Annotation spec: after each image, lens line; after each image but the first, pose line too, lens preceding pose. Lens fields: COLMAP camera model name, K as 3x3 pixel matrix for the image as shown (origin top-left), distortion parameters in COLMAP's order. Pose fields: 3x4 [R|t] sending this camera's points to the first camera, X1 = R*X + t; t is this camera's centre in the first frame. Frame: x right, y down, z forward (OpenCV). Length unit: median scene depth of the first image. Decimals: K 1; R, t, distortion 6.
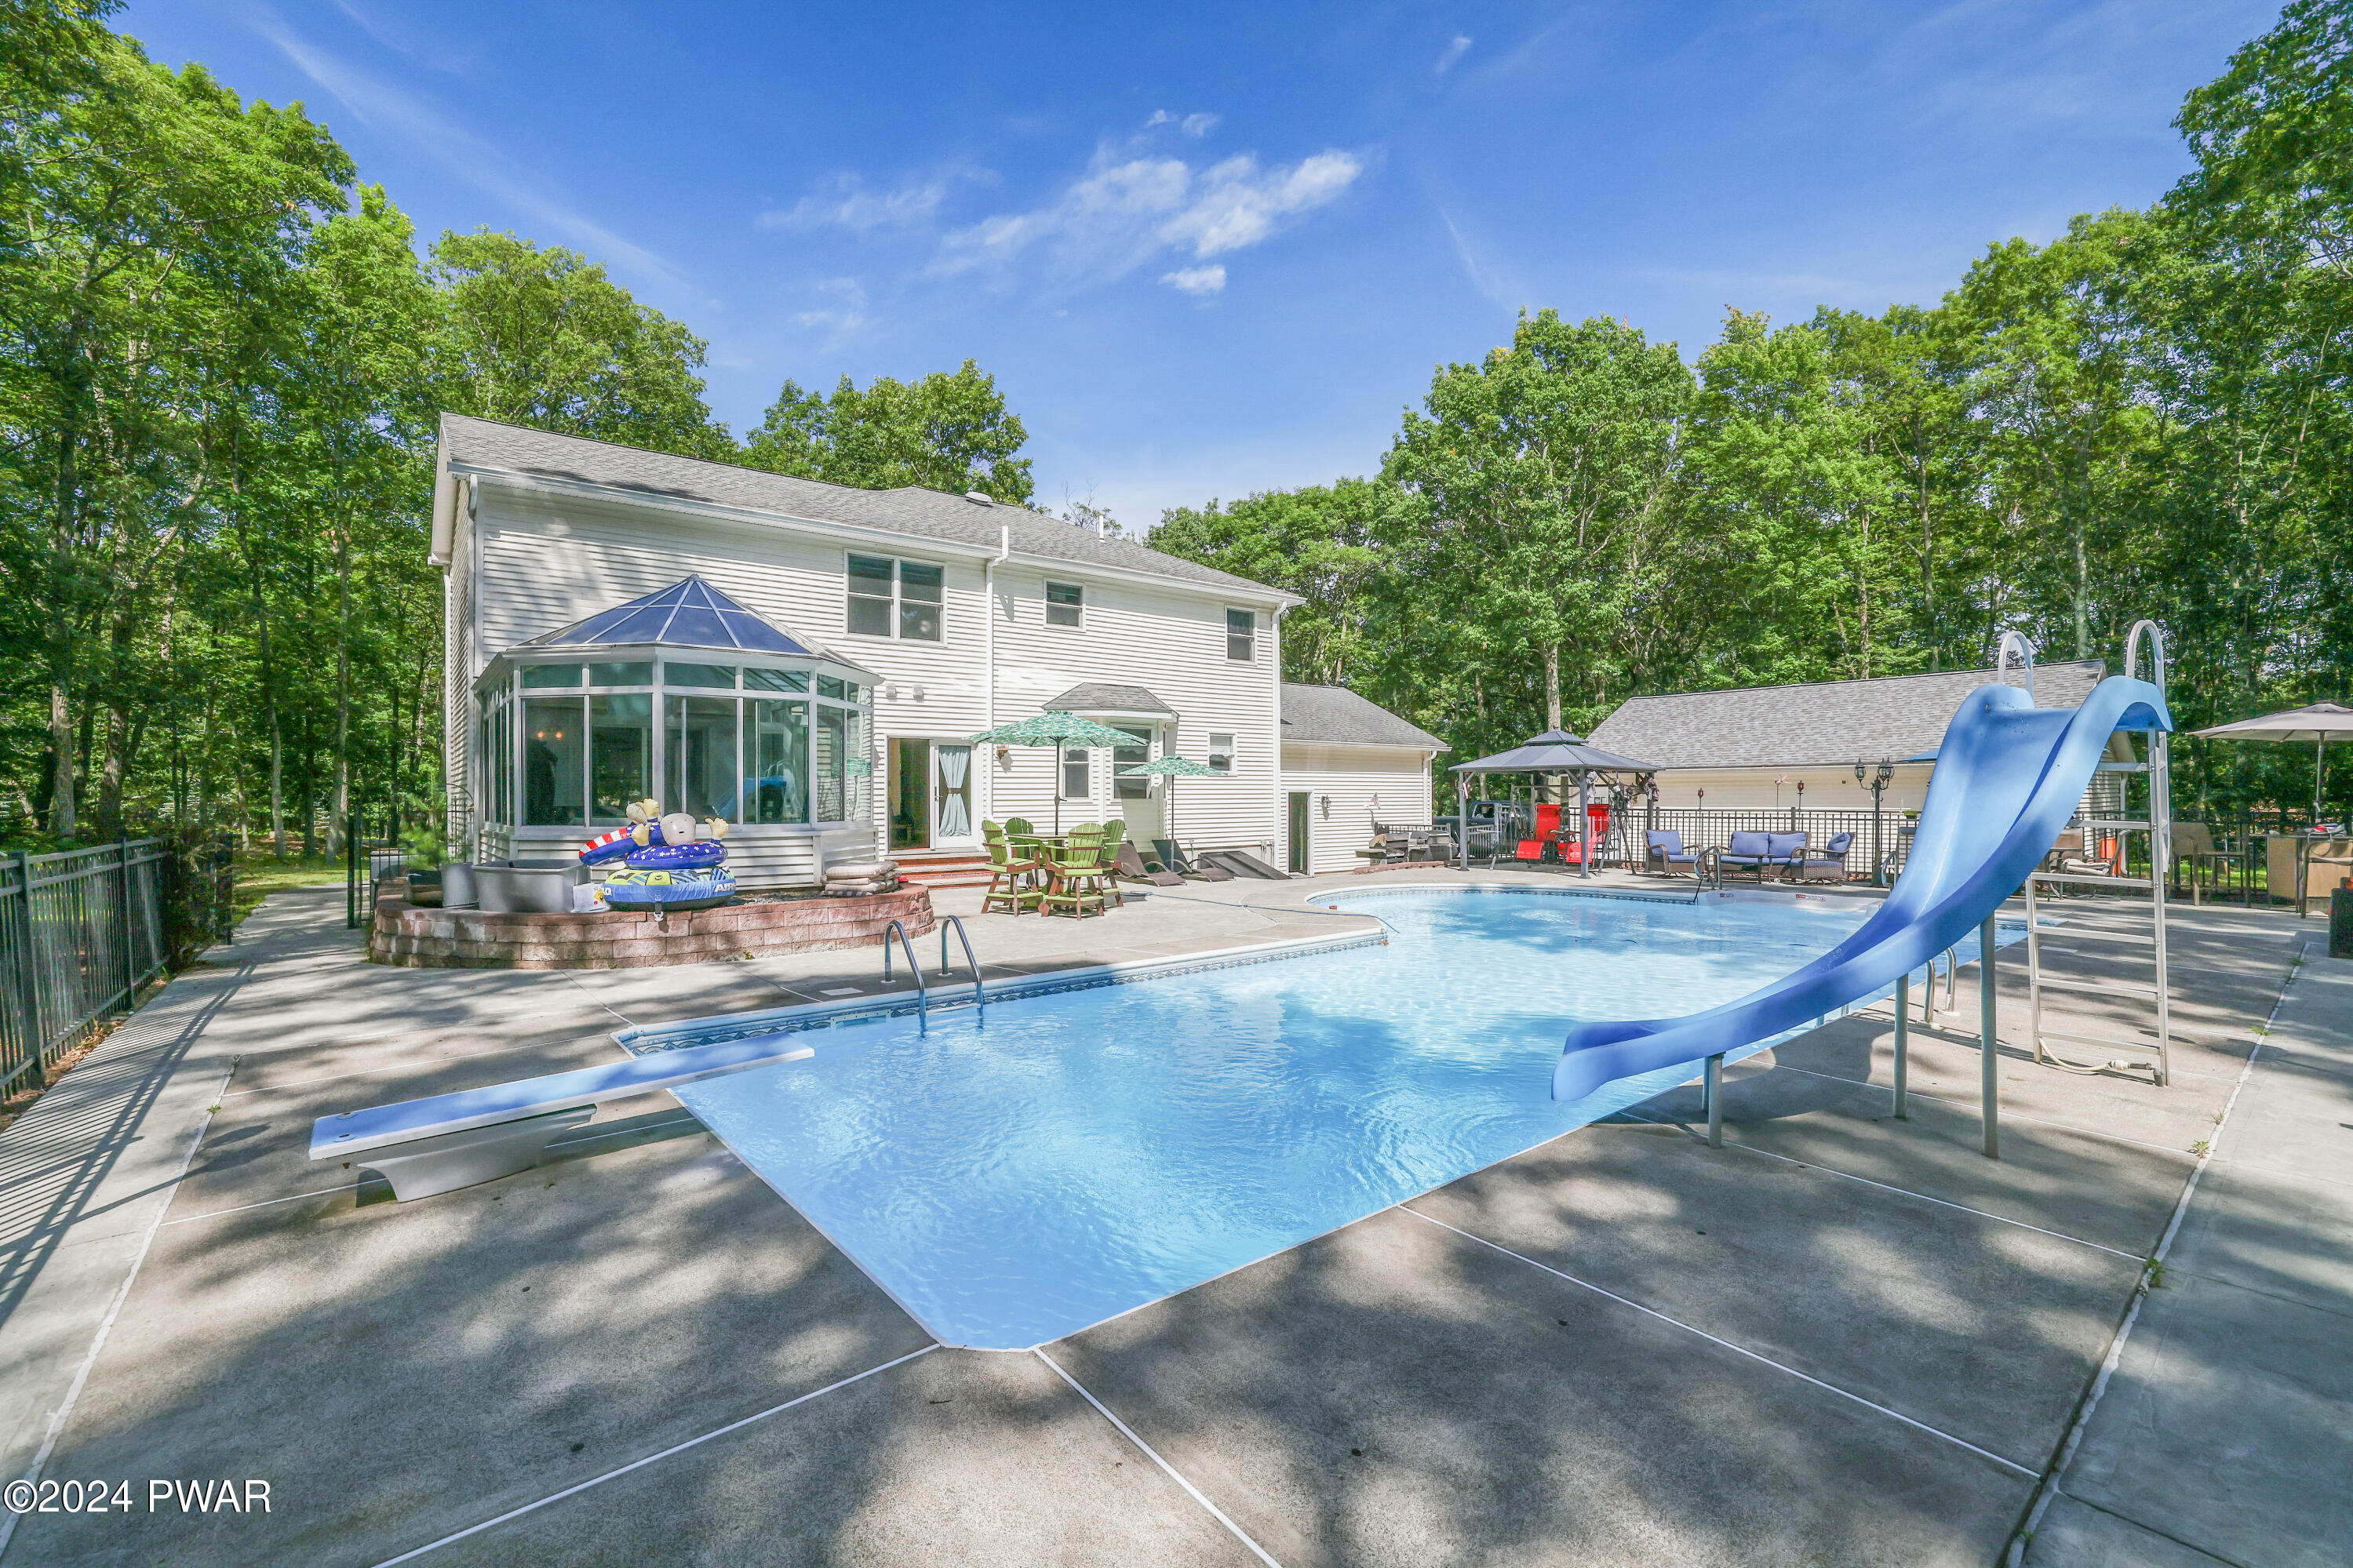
lens RADIAL K [[1019.6, 0, 1169.4], [0, 1019.6, 792.4], [0, 0, 1]] dist [-0.000657, 0.000026]
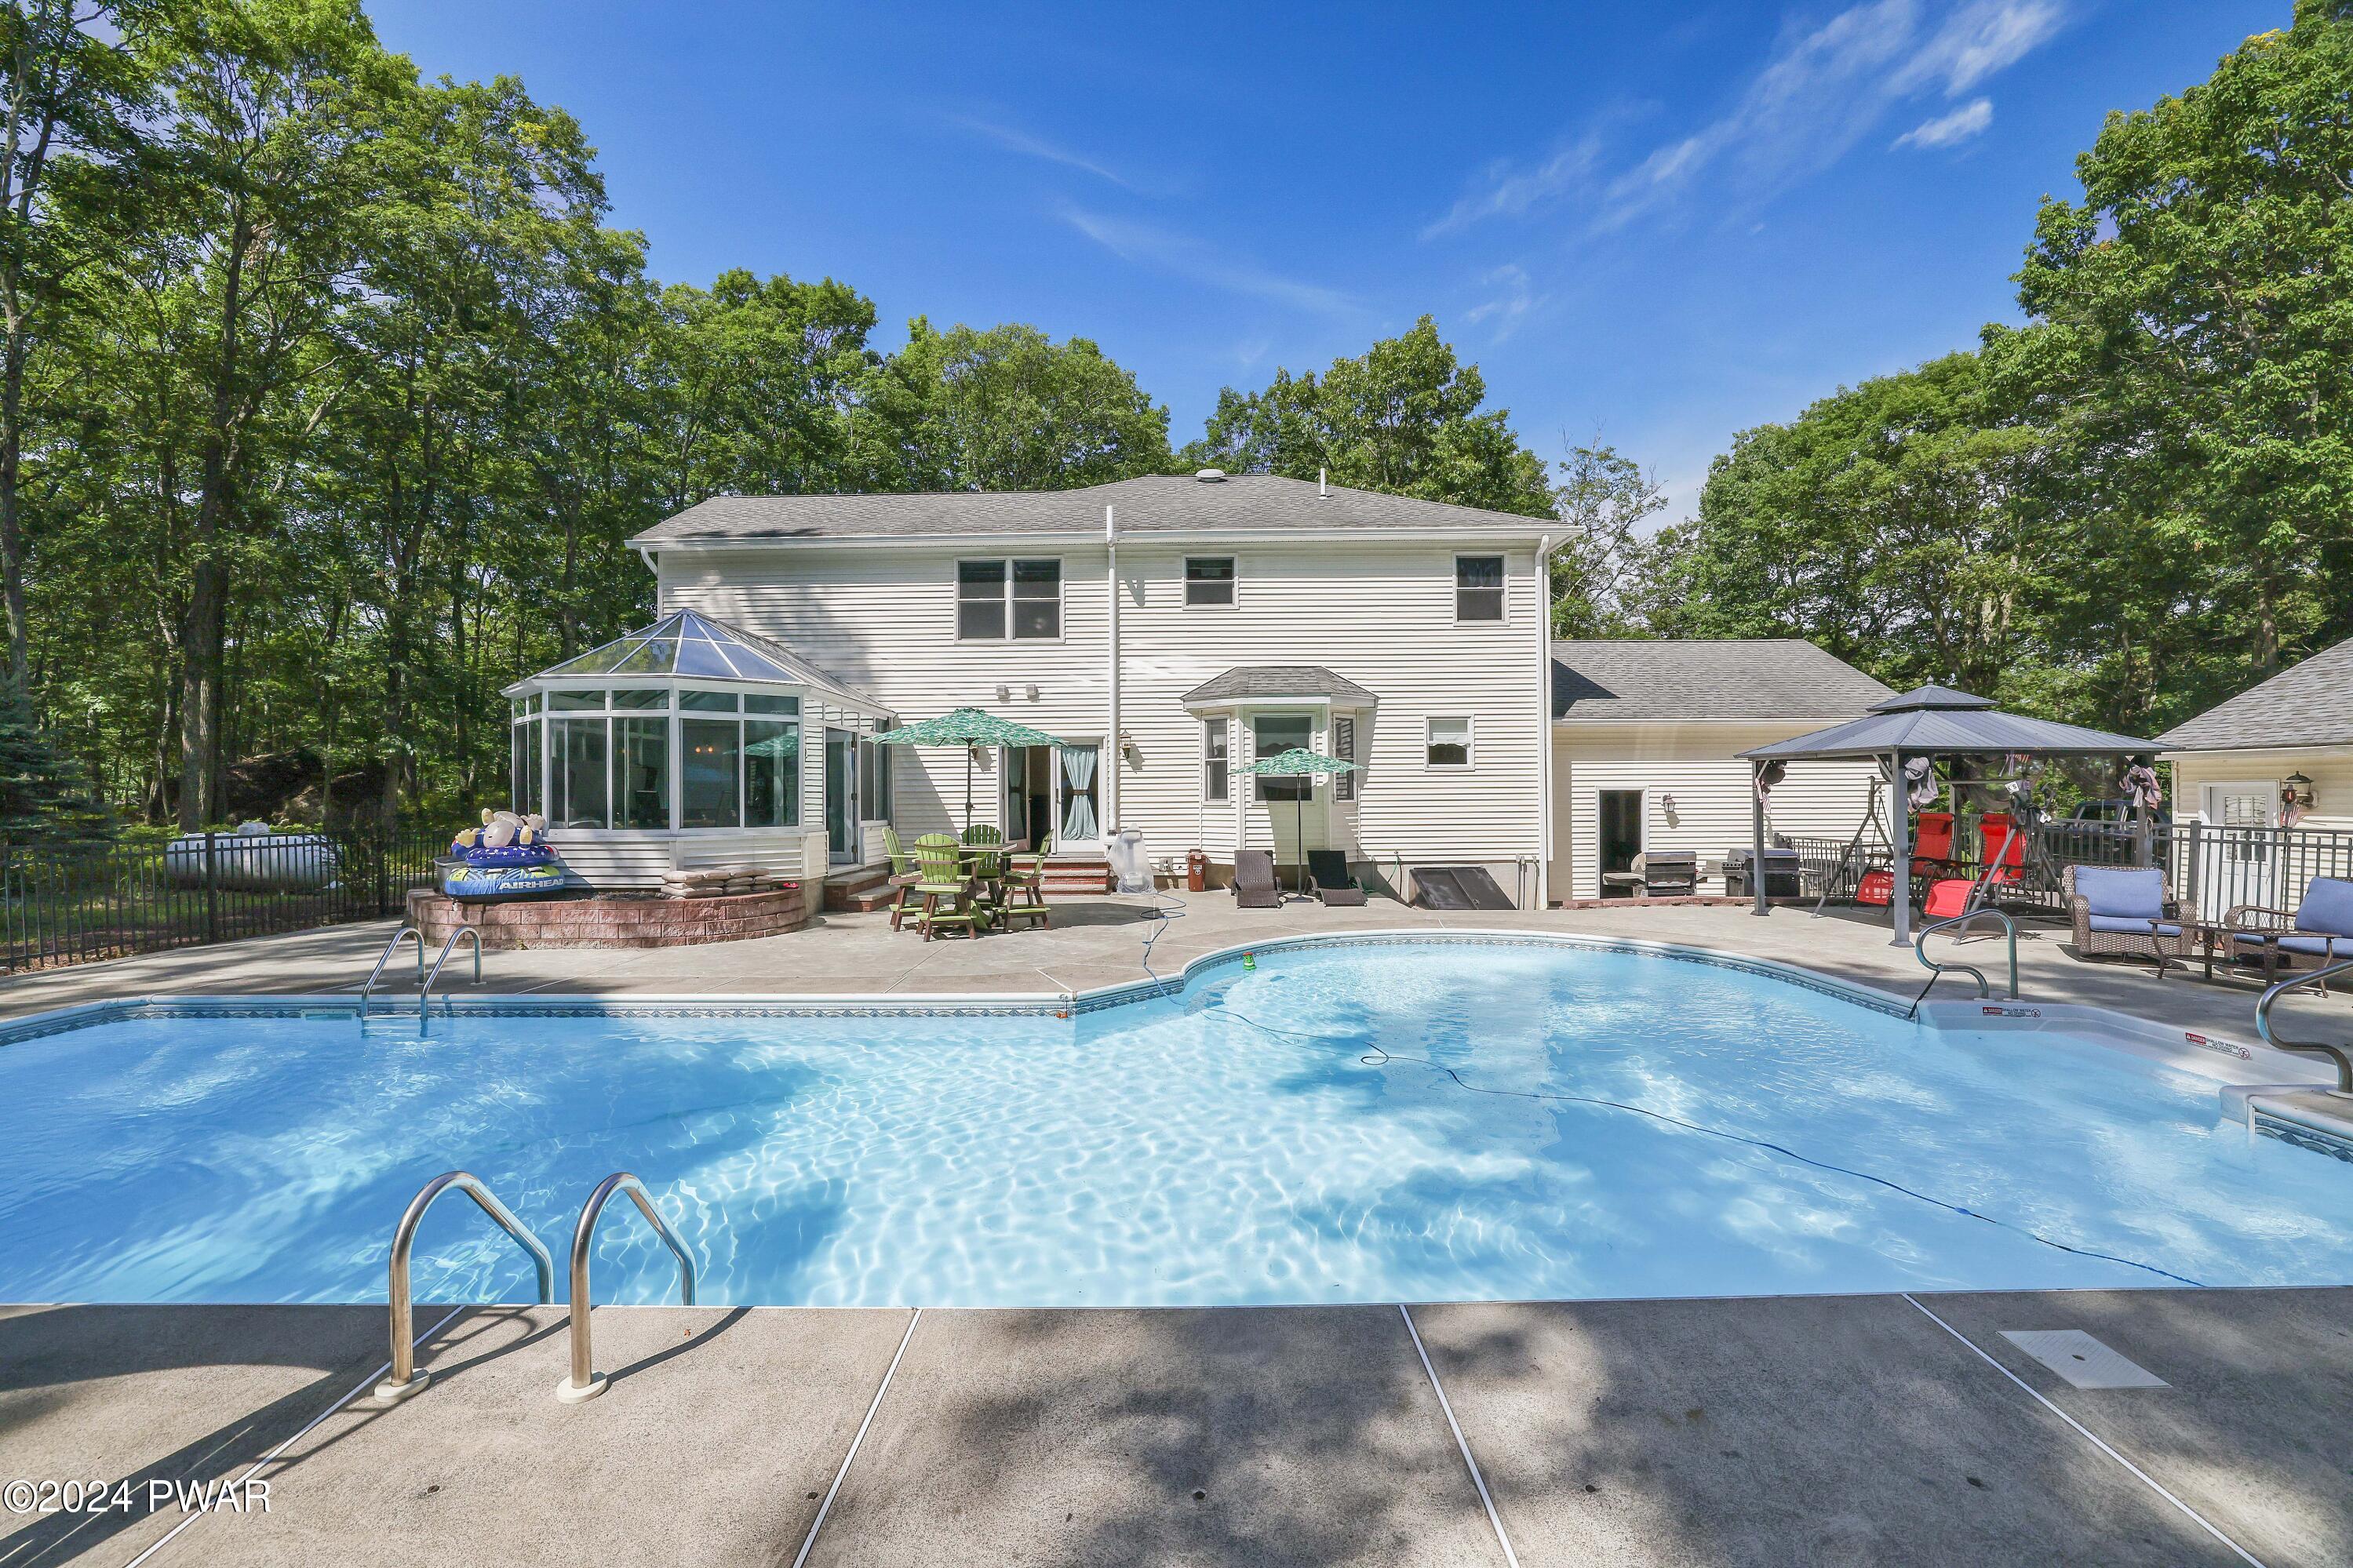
lens RADIAL K [[1027.9, 0, 1176.0], [0, 1027.9, 787.7], [0, 0, 1]] dist [-0.049740, 0.024260]
pose [[0.783166, -0.004837, -0.621794, 0.438205], [0.007152, 0.999974, 0.001229, -0.006401], [0.621771, -0.005409, 0.783180, 0.294209]]
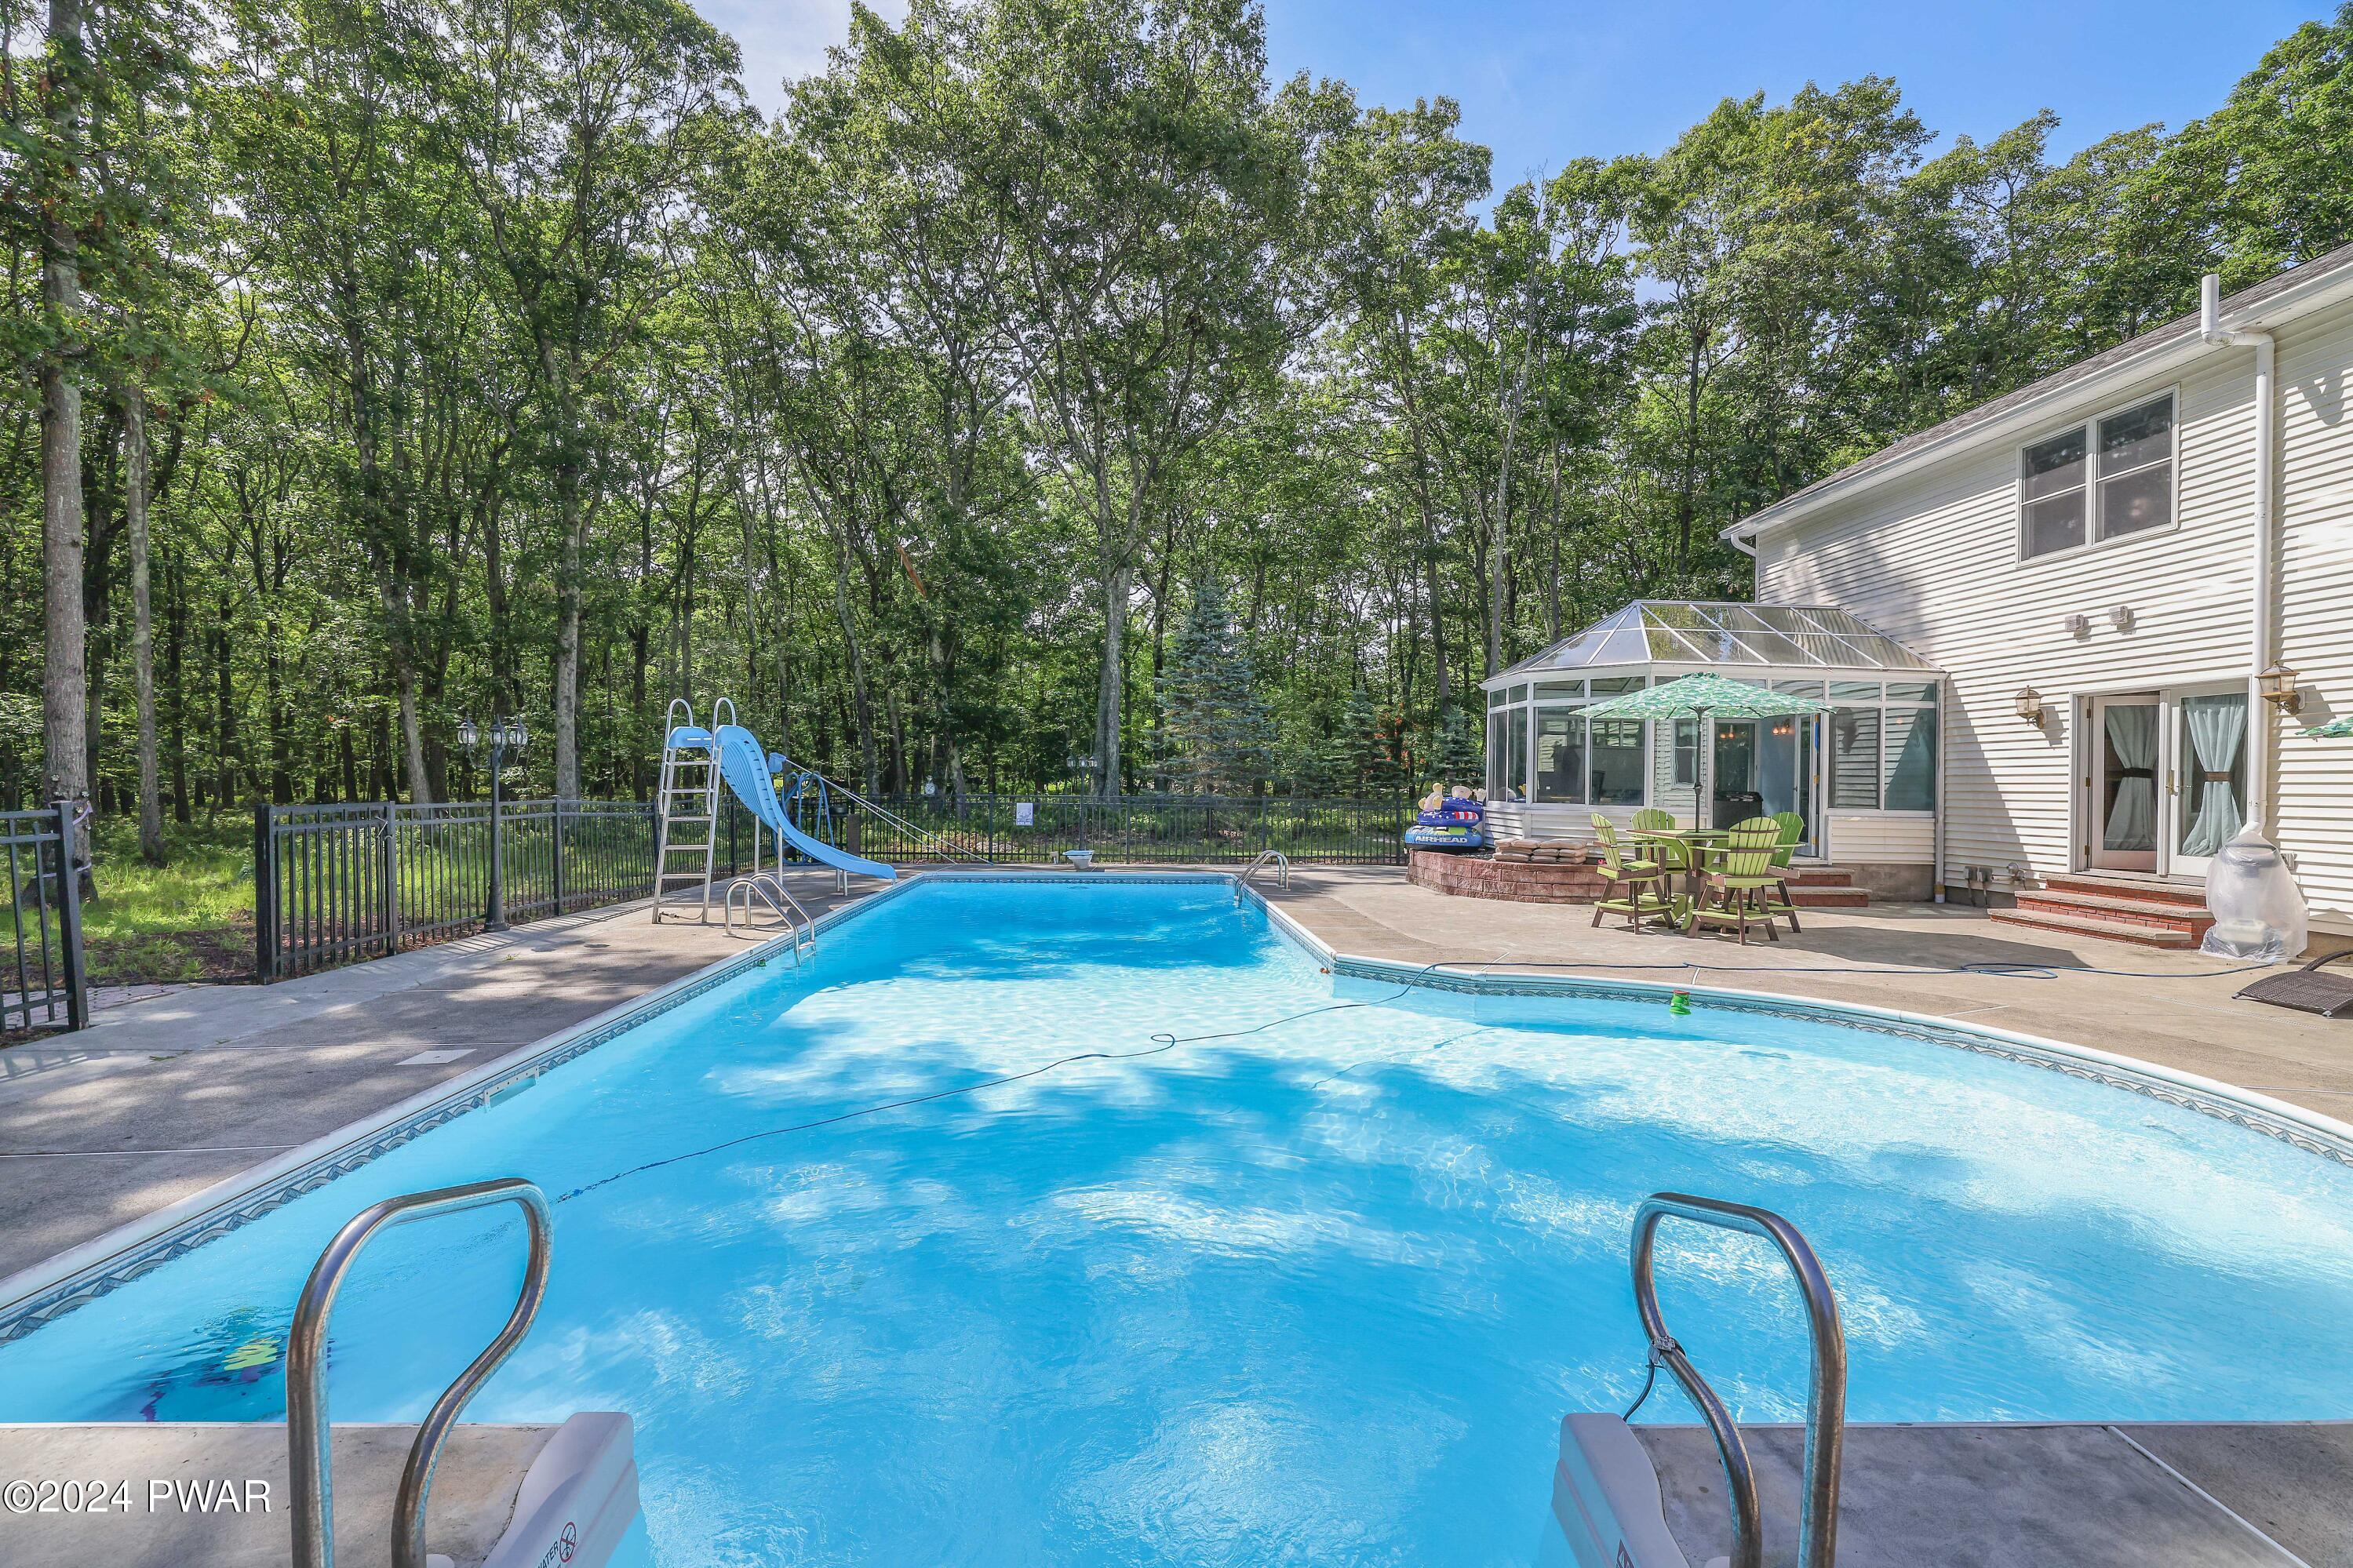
lens RADIAL K [[1019.6, 0, 1169.4], [0, 1019.6, 792.4], [0, 0, 1]] dist [-0.000657, 0.000026]
pose [[-0.573624, 0.003074, -0.819113, 0.554977], [-0.007016, 0.999938, 0.008666, 0.006128], [0.819089, 0.010719, -0.573567, 0.820003]]
